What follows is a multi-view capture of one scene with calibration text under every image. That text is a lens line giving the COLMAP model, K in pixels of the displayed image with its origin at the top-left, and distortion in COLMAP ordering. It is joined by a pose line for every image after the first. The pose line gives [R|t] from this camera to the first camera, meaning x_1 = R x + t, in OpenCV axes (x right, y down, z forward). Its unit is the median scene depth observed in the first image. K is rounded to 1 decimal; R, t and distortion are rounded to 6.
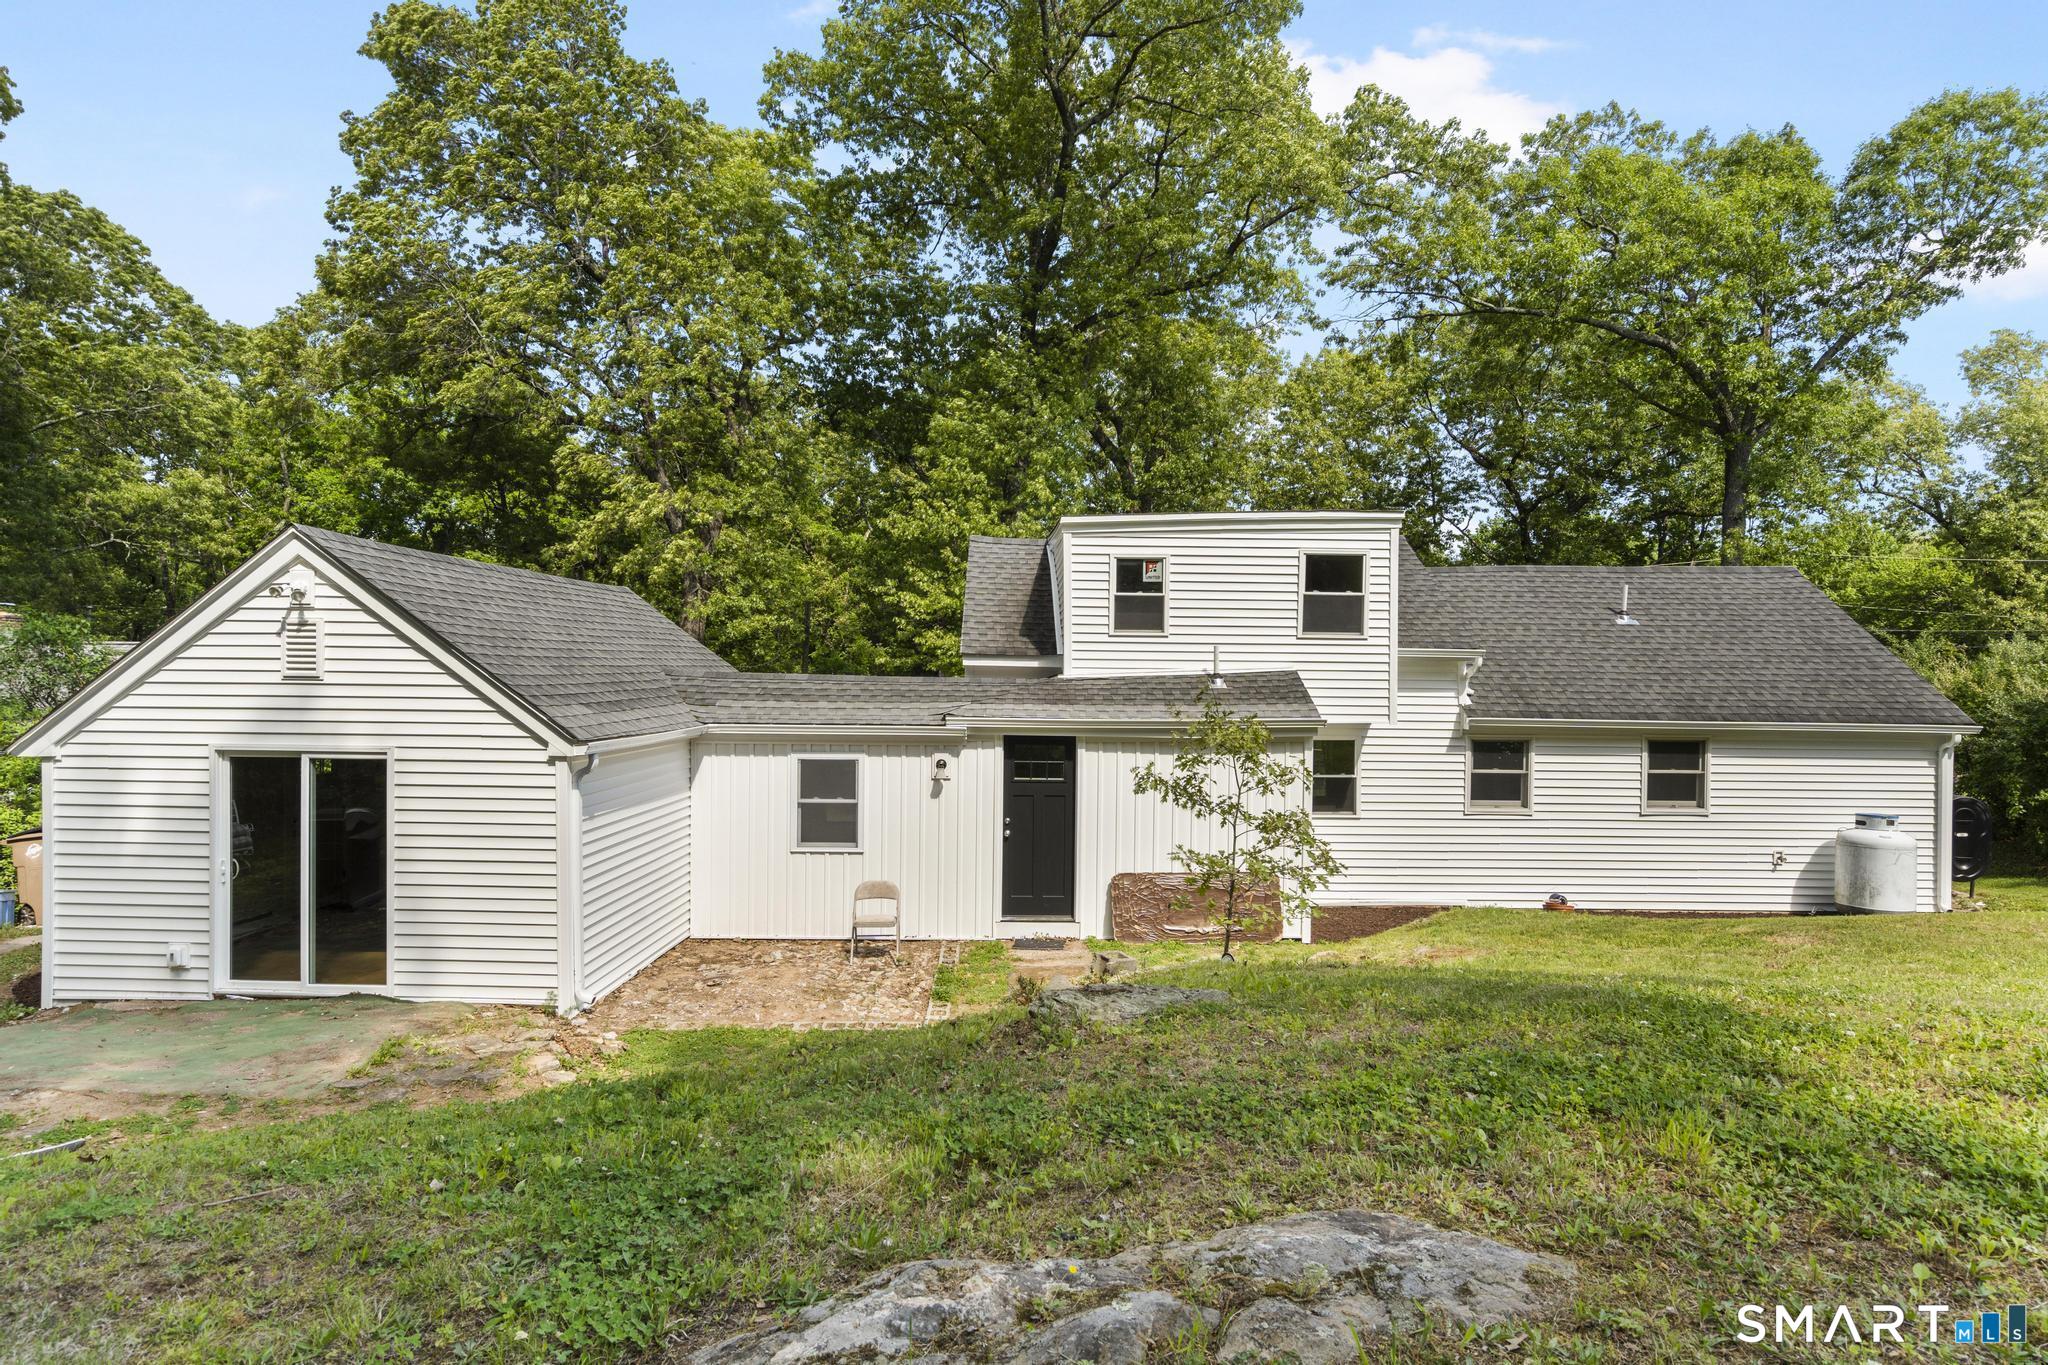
lens RADIAL K [[1060.2, 0, 1026.3], [0, 1060.2, 683.1], [0, 0, 1]] dist [0.000272, -0.000046]
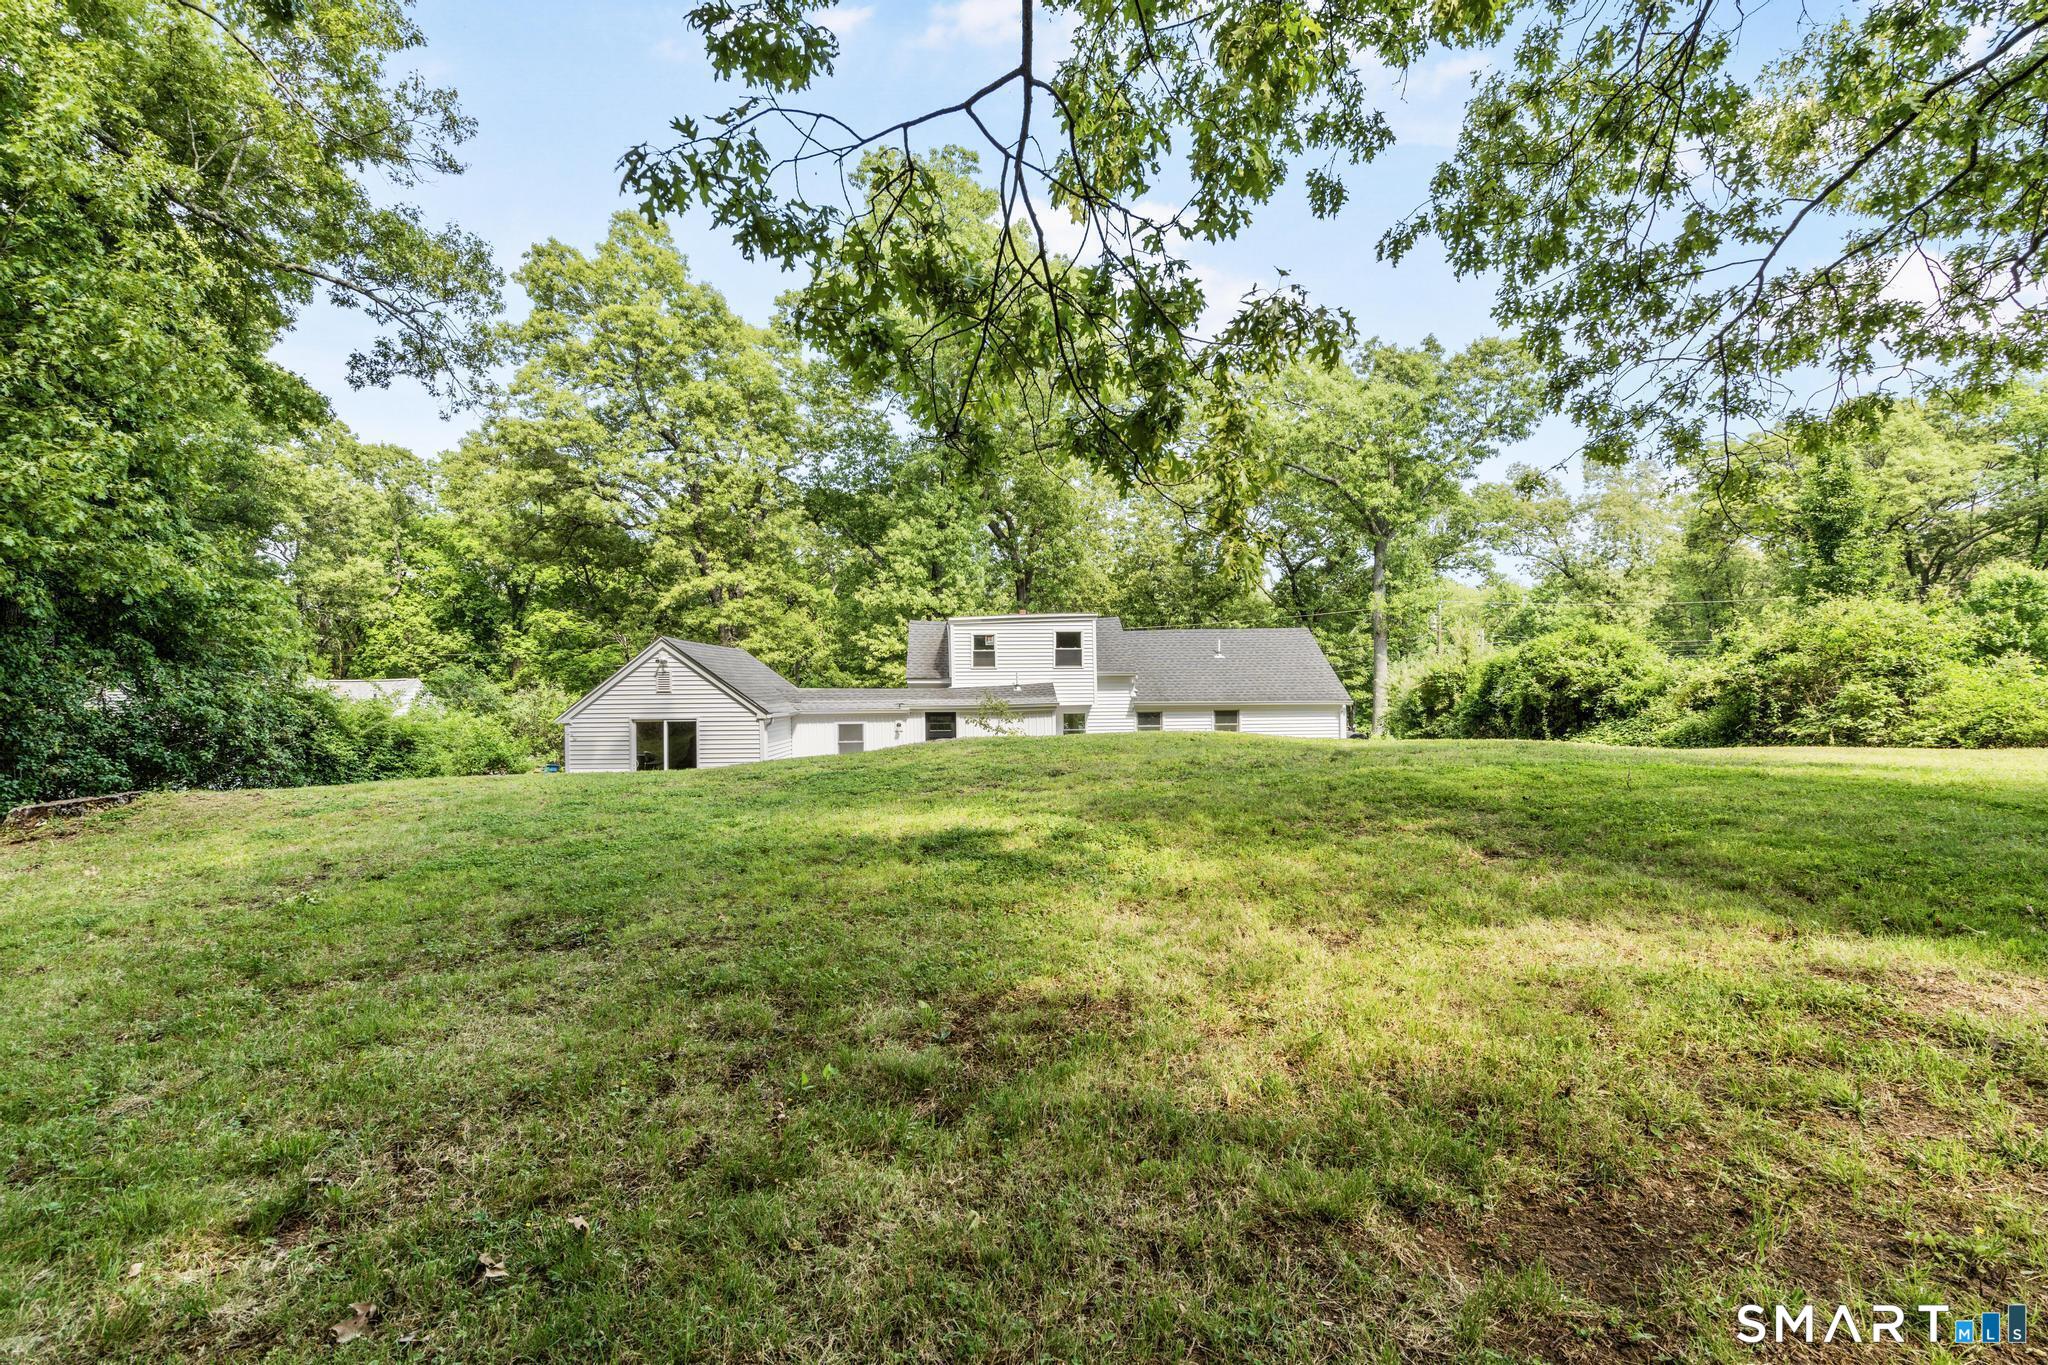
lens RADIAL K [[923.3, 0, 1025.1], [0, 923.3, 670.7], [0, 0, 1]] dist [-0.007900, 0.004478]
pose [[0.997763, -0.019230, 0.064030, 0.065588], [0.021252, 0.999292, -0.031059, 0.023257], [-0.063388, 0.032350, 0.997465, -0.988734]]
